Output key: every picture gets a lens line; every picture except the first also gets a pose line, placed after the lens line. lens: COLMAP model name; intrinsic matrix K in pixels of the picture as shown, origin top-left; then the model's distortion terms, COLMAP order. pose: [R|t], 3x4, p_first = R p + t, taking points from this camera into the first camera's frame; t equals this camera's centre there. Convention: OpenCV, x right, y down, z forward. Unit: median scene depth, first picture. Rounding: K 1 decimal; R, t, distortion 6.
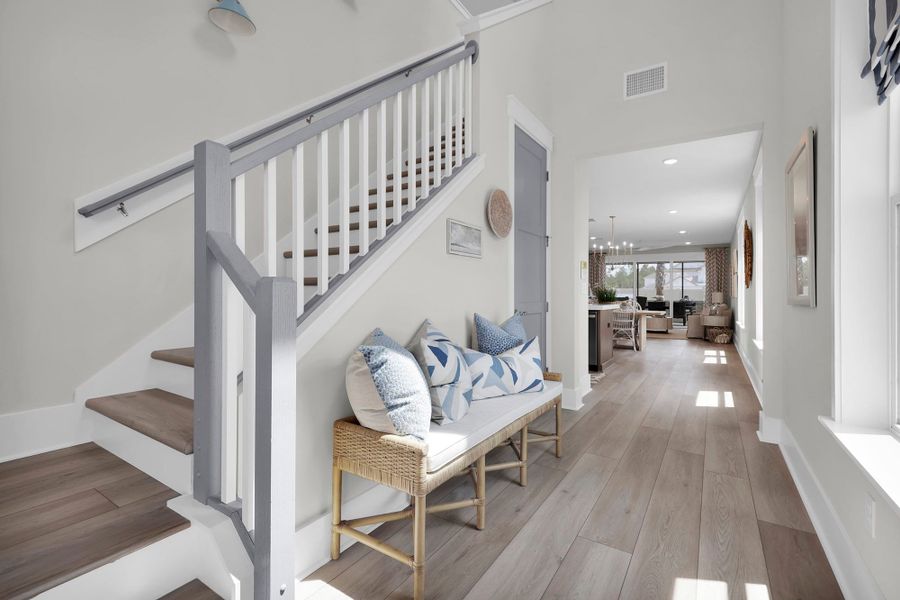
lens RADIAL K [[413.5, 0, 446.0], [0, 413.5, 293.8], [0, 0, 1]] dist [0.002208, -0.000133]
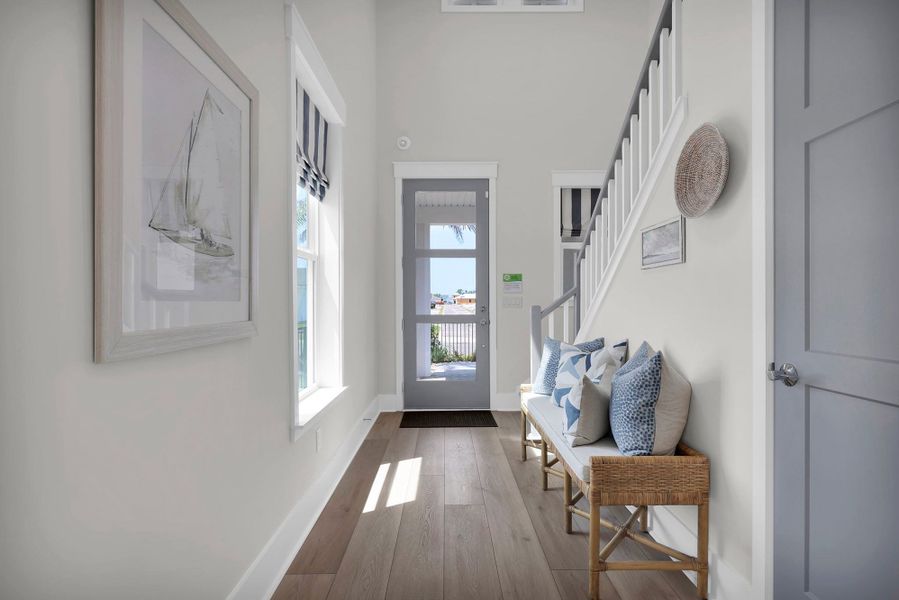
lens RADIAL K [[413.0, 0, 448.7], [0, 413.0, 300.9], [0, 0, 1]] dist [0.002208, -0.000133]
pose [[-0.829159, -0.002058, -0.559008, 0.947180], [-0.001629, 0.999998, -0.001266, -0.031315], [0.559010, -0.000140, -0.829161, 1.686348]]
